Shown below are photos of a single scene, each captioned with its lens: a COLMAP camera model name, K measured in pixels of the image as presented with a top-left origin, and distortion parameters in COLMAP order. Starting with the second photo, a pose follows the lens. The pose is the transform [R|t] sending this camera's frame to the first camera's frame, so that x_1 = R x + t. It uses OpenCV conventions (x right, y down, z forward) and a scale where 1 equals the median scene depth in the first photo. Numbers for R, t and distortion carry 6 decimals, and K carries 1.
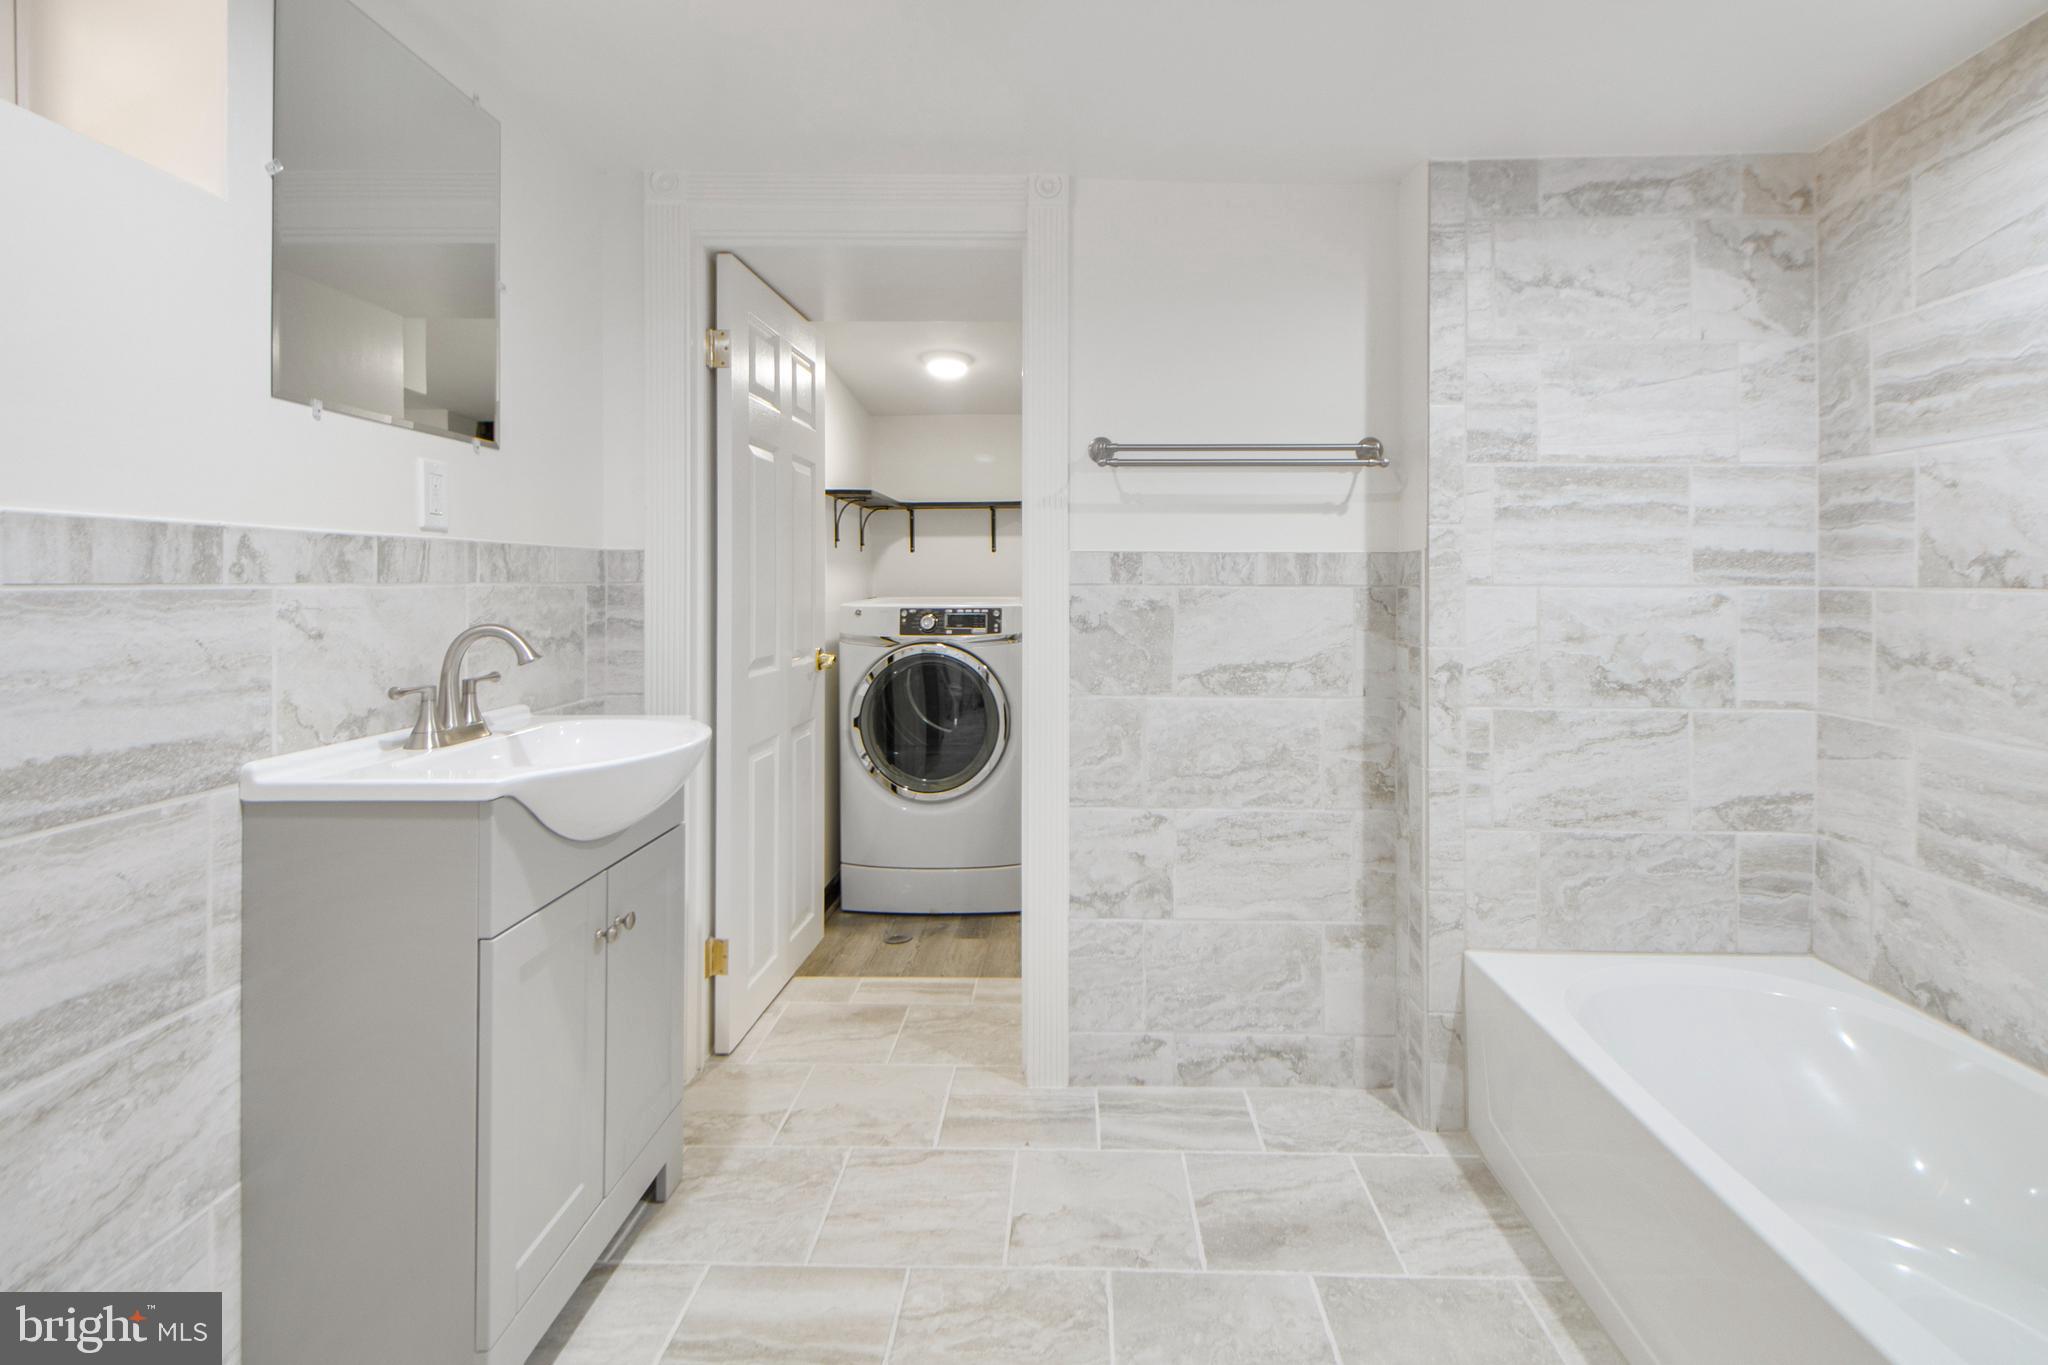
lens RADIAL K [[947.6, 0, 1064.7], [0, 947.6, 587.1], [0, 0, 1]] dist [0.020855, -0.010560]
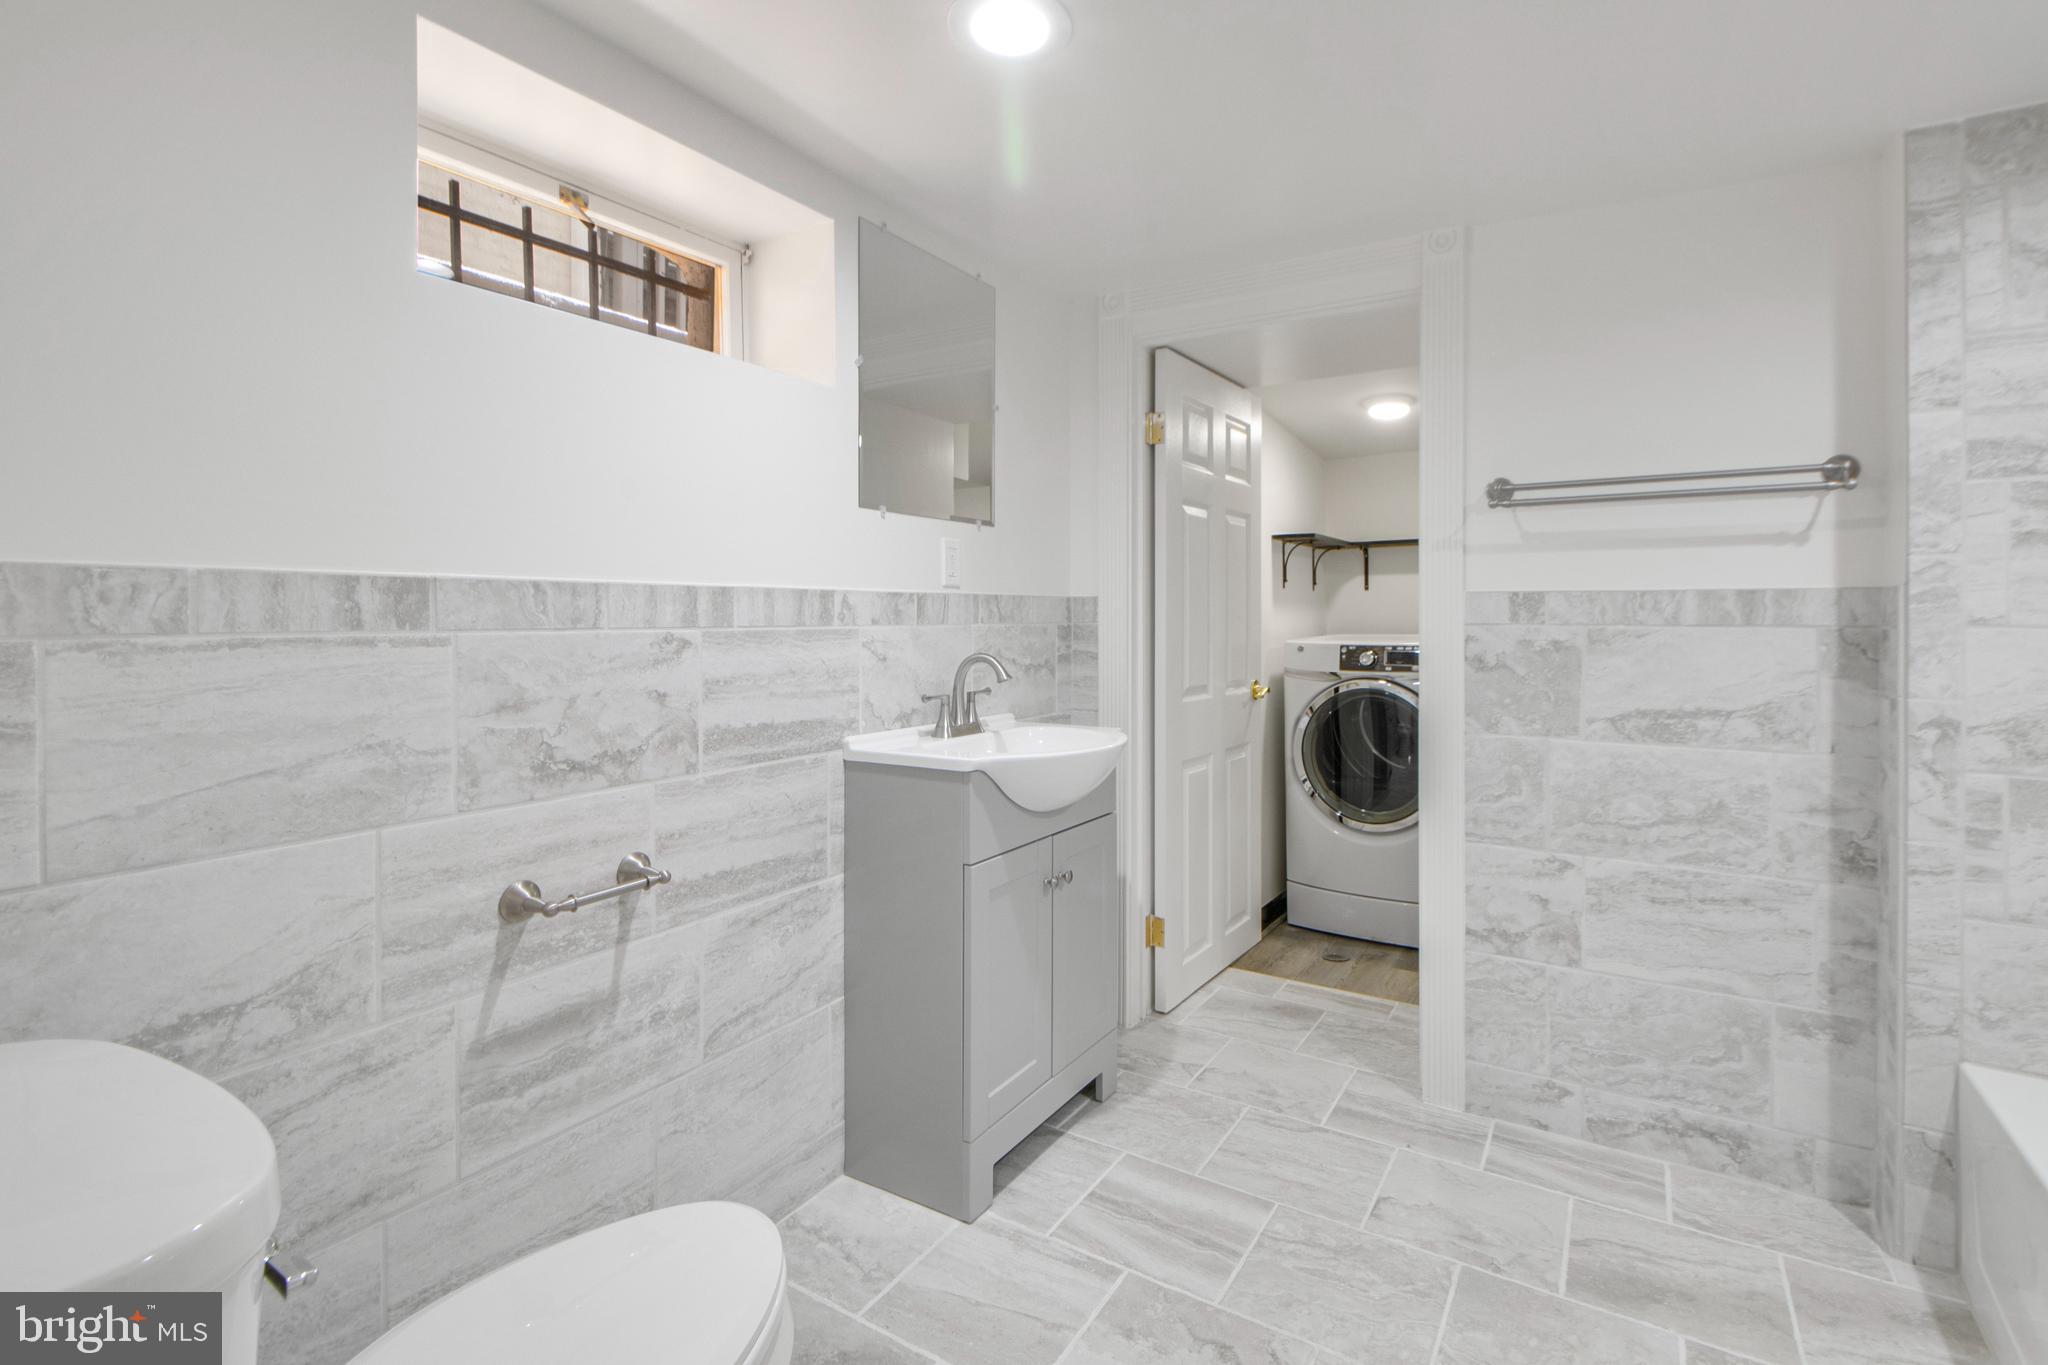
lens RADIAL K [[957.4, 0, 1053.5], [0, 957.4, 623.8], [0, 0, 1]] dist [0.001297, -0.006996]
pose [[0.860171, 0.001336, -0.510004, 0.159998], [-0.000316, 0.999998, 0.002087, -0.005748], [0.510006, -0.001634, 0.860169, -0.125234]]
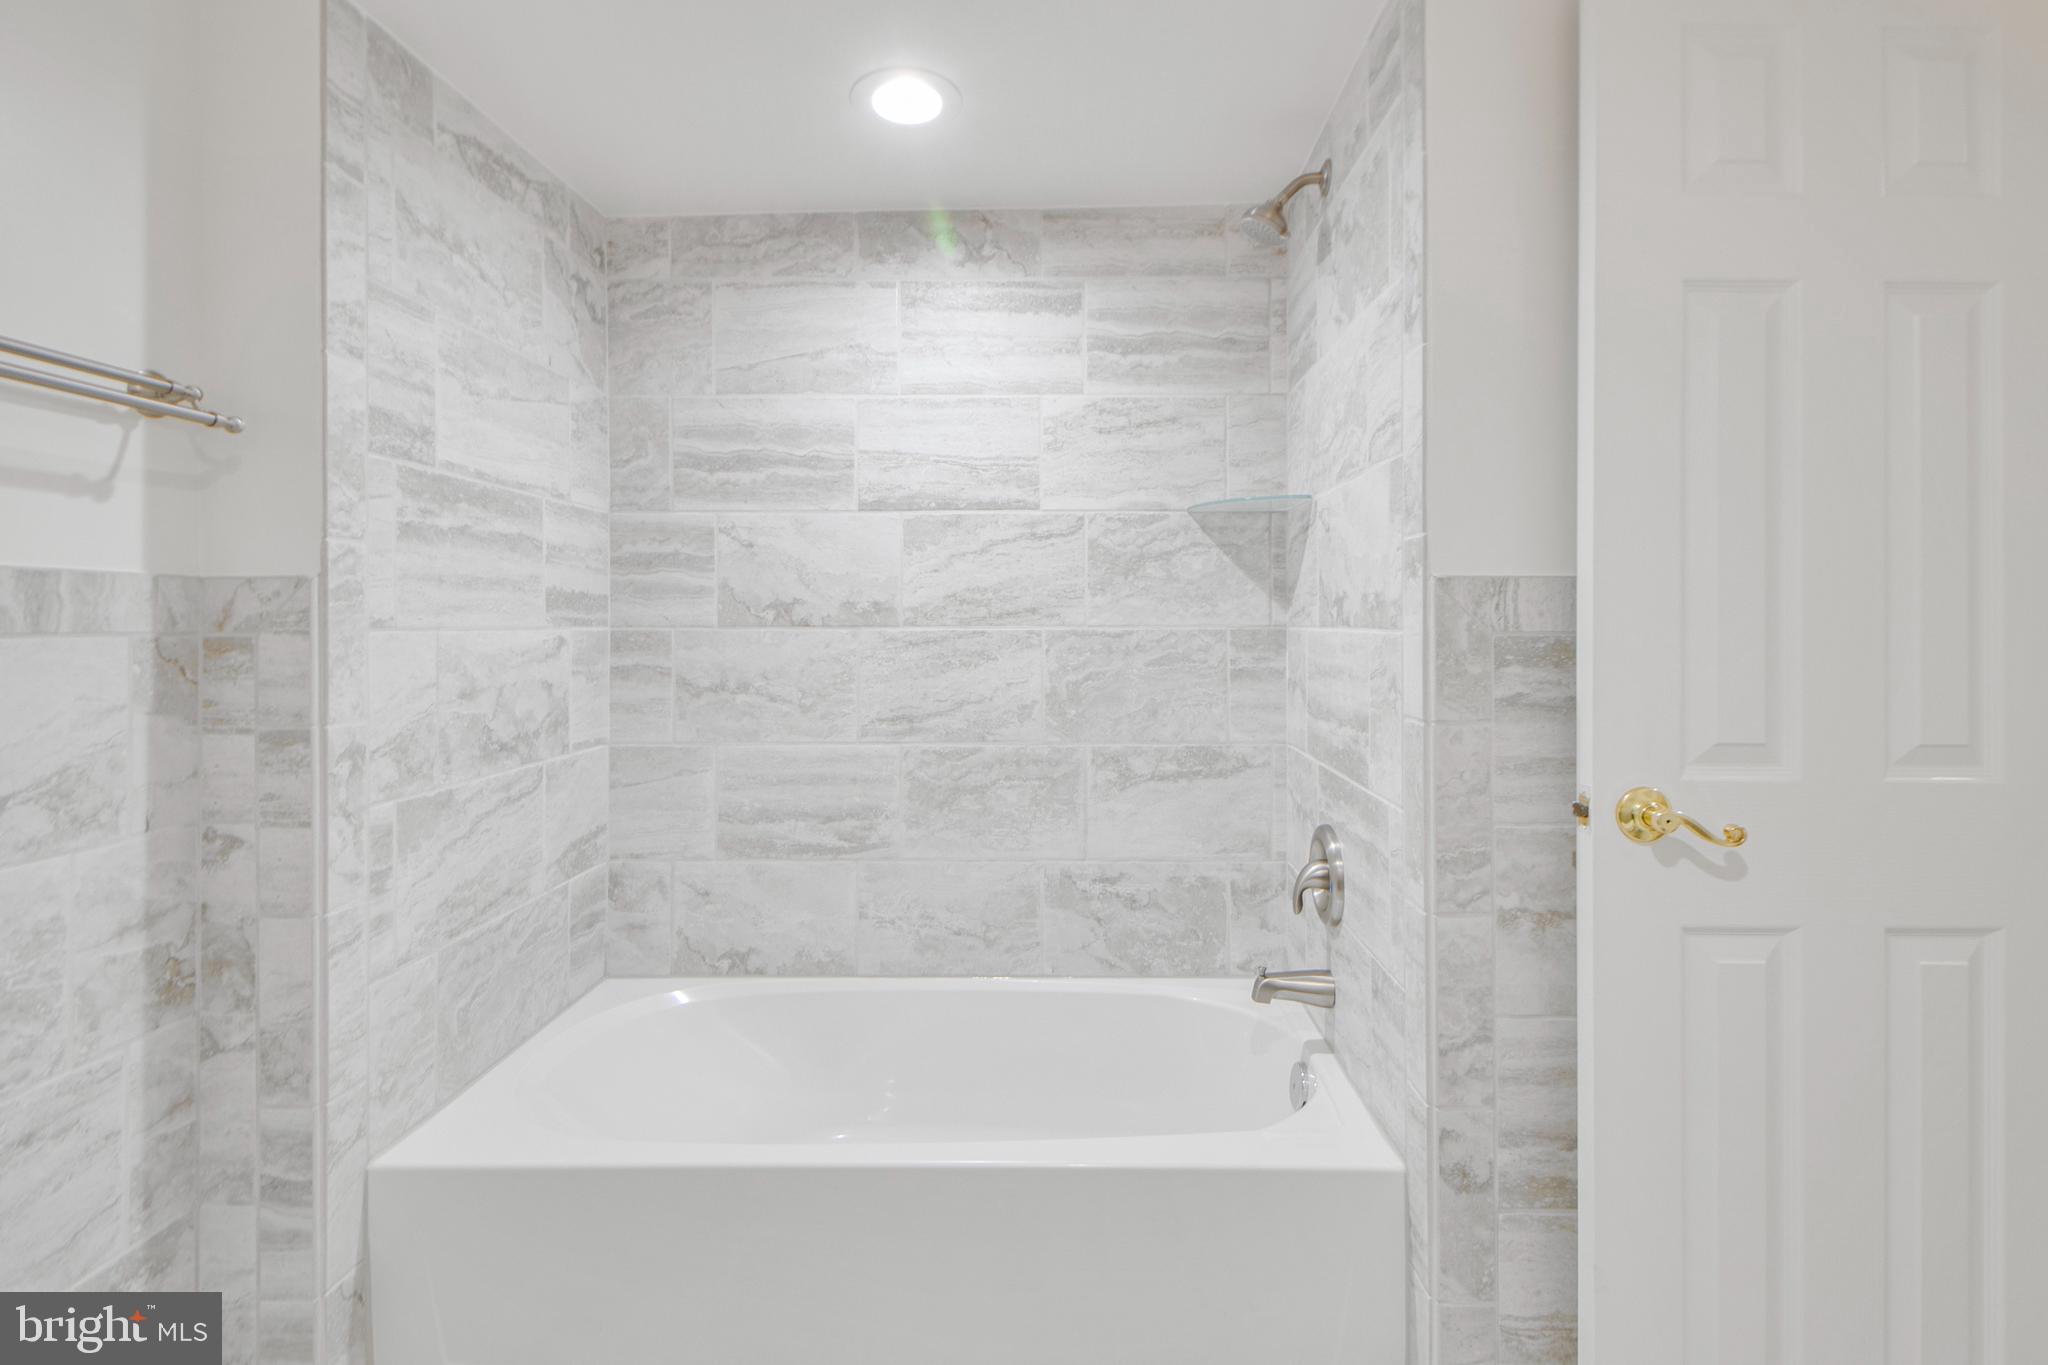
lens RADIAL K [[941.2, 0, 1053.1], [0, 941.2, 619.0], [0, 0, 1]] dist [0.021055, -0.010484]
pose [[0.003303, 0.000047, 0.999995, -0.261379], [0.010799, 0.999942, -0.000082, -0.004464], [-0.999936, 0.010799, 0.003303, 0.502415]]
